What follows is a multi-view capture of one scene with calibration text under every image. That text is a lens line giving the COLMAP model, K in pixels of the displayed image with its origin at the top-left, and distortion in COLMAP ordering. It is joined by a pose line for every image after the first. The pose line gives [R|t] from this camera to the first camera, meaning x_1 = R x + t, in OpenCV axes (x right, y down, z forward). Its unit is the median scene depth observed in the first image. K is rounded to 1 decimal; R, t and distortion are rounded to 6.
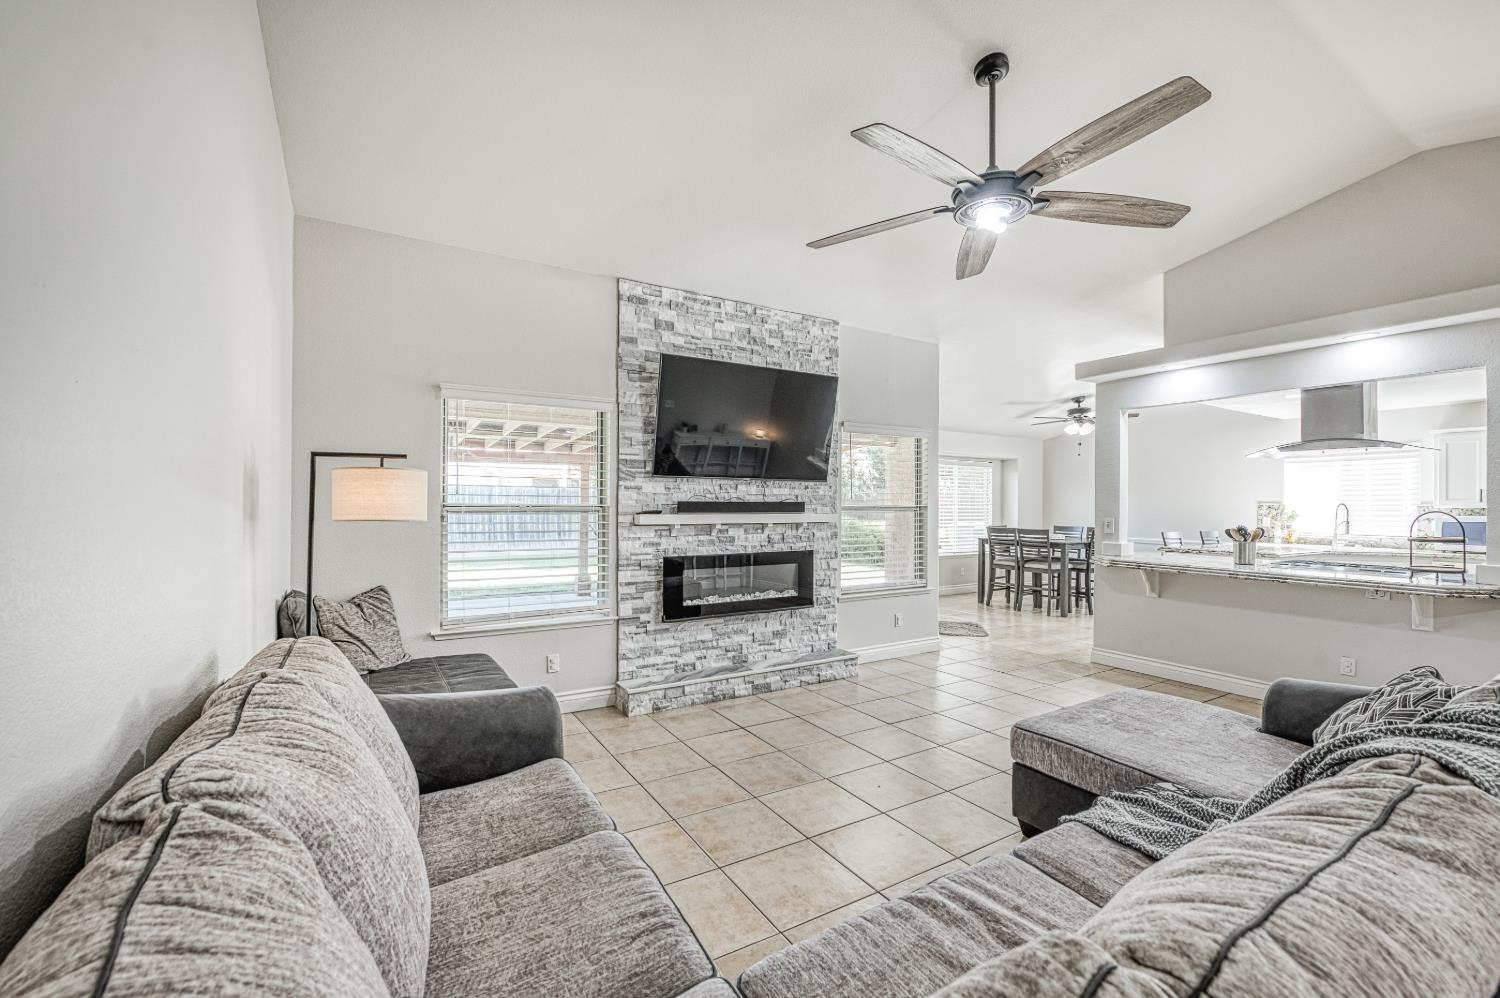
lens RADIAL K [[609.9, 0, 745.1], [0, 609.9, 510.8], [0, 0, 1]] dist [-0.000661, -0.000032]
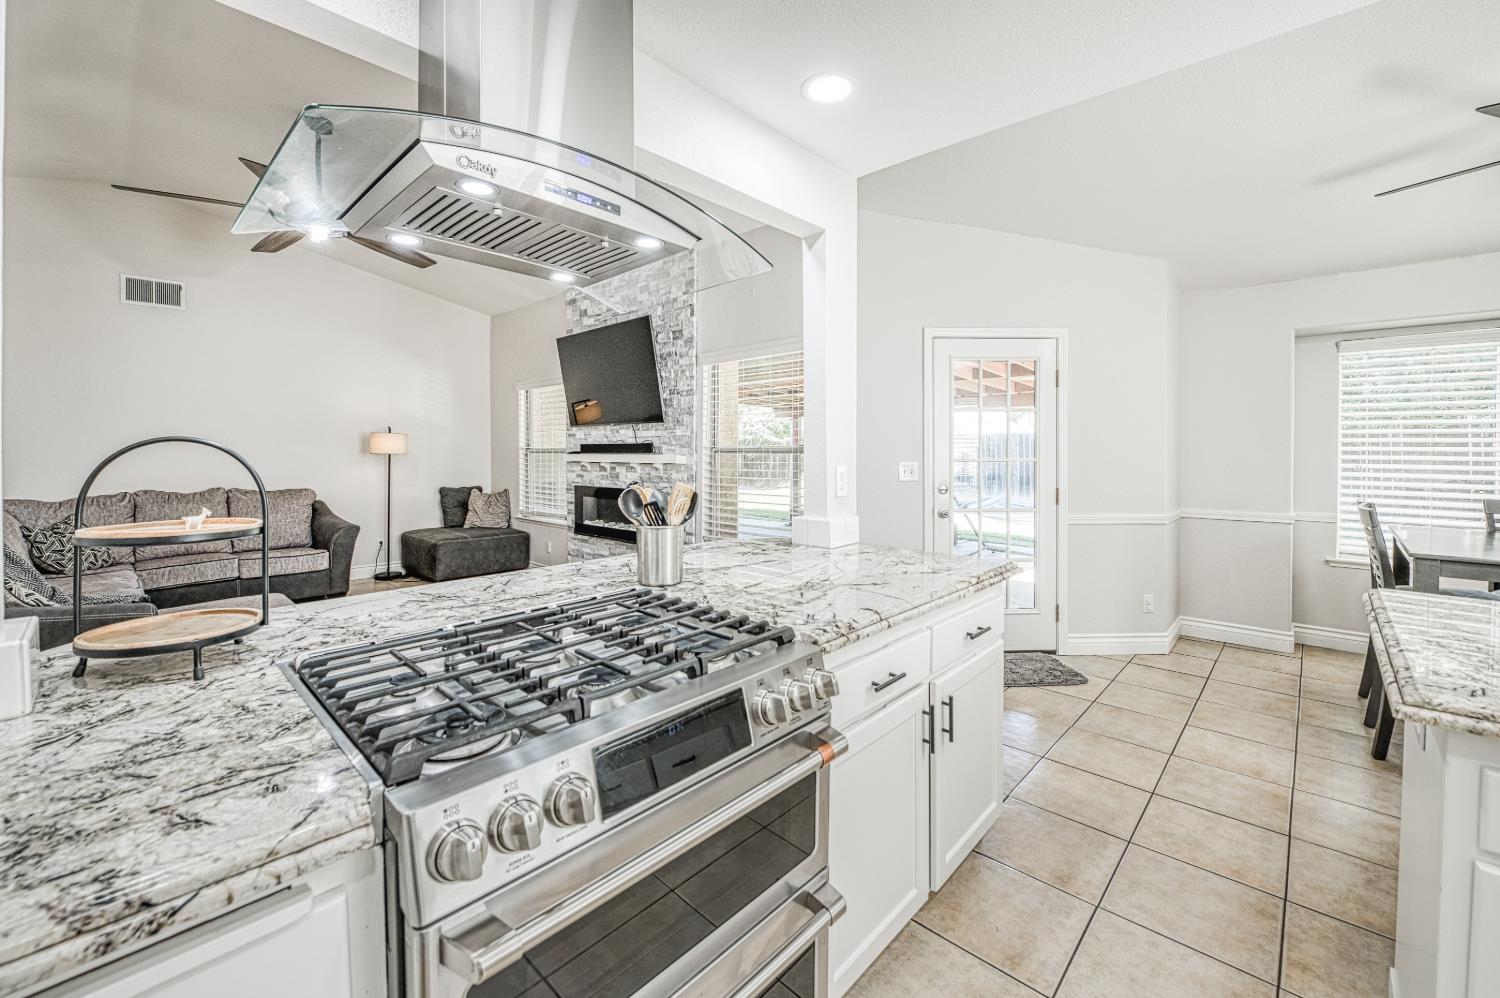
lens RADIAL K [[625.0, 0, 749.8], [0, 625.0, 460.1], [0, 0, 1]] dist [-0.007824, -0.000436]
pose [[0.276671, 0.012647, -0.960882, 1.209619], [-0.005251, 0.999918, 0.011649, 0.000865], [0.960950, 0.001822, 0.276715, 0.911148]]
